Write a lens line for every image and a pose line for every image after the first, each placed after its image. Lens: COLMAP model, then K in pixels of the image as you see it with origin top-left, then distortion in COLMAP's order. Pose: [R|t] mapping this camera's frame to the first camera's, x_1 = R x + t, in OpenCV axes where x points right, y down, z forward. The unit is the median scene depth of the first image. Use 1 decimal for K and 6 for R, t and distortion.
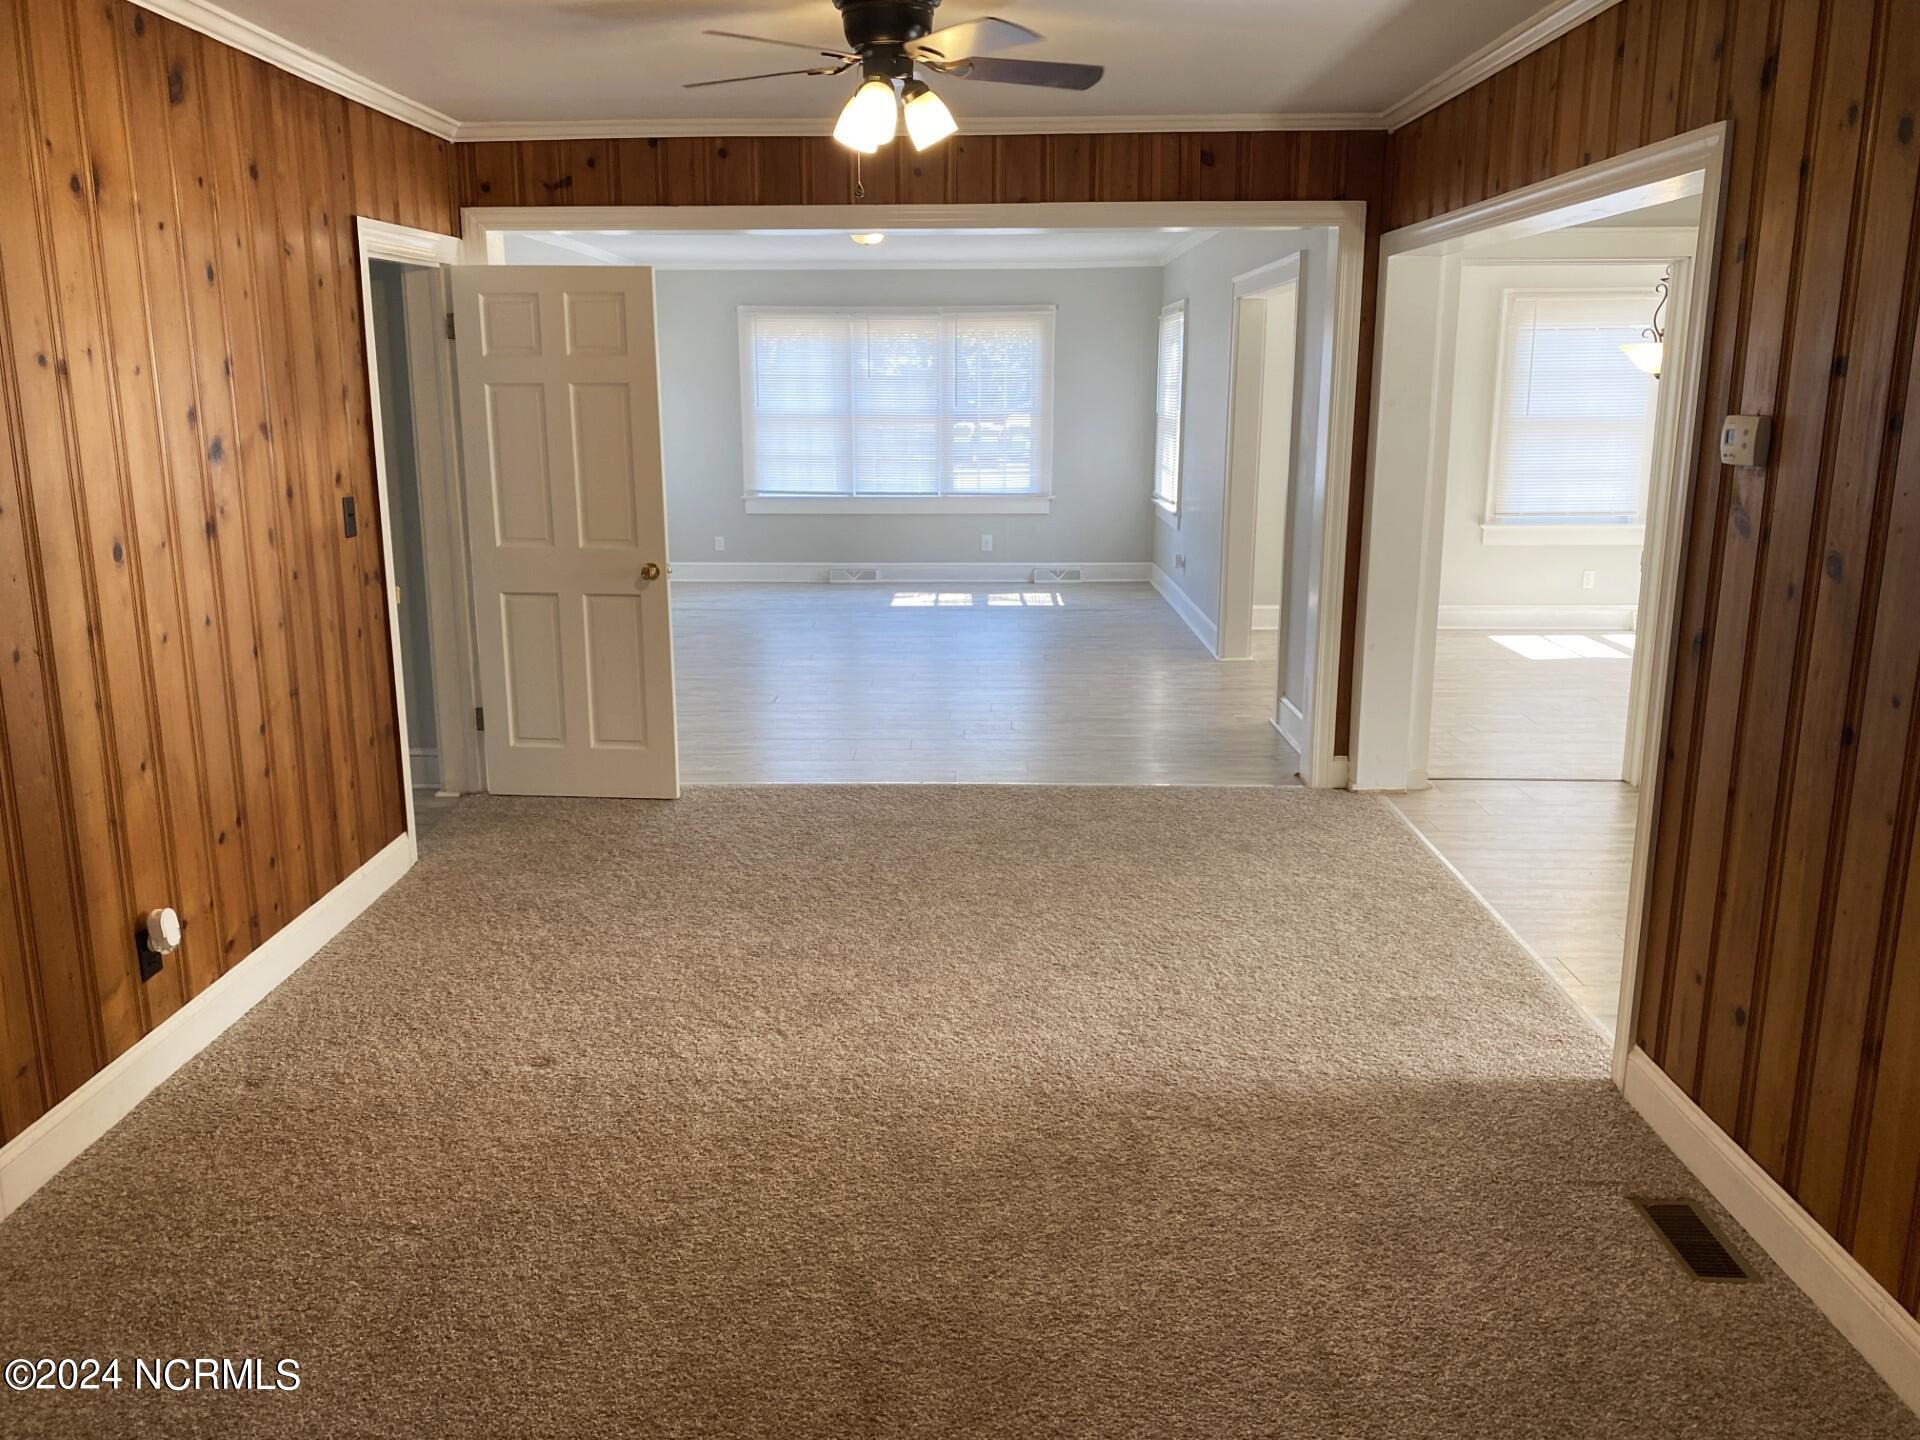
lens RADIAL K [[1463.2, 0, 941.0], [0, 1463.2, 712.2], [0, 0, 1]] dist [0.000789, -0.002202]
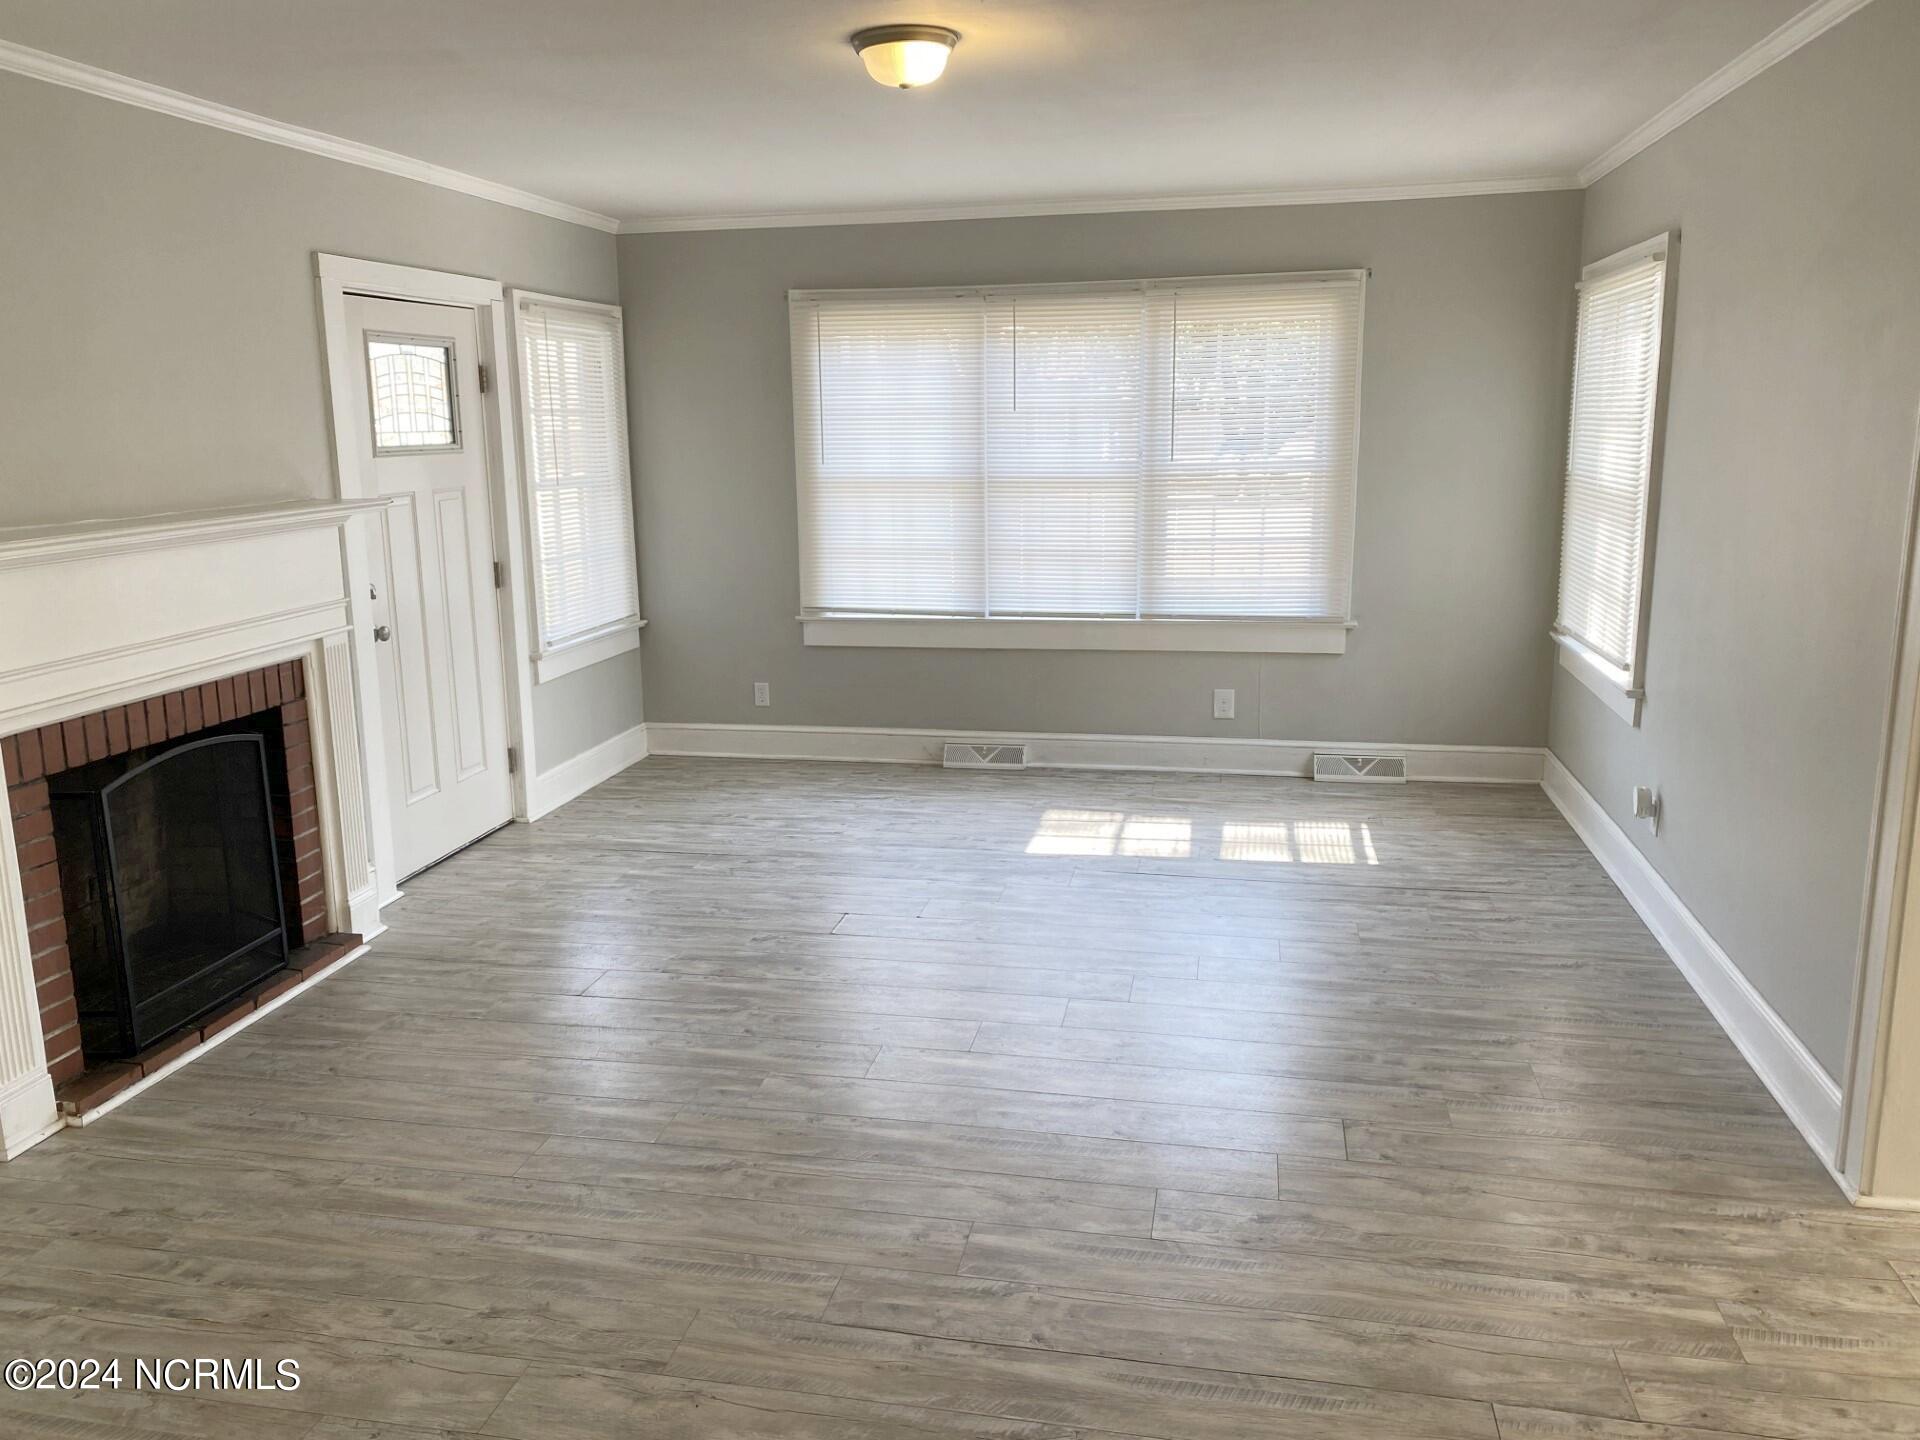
lens RADIAL K [[1463.2, 0, 941.0], [0, 1463.2, 712.2], [0, 0, 1]] dist [0.000789, -0.002202]
pose [[0.984146, 0.023122, -0.175849, 0.022797], [-0.025628, 0.999600, -0.011997, -0.107072], [0.175501, 0.016314, 0.984344, 0.453440]]
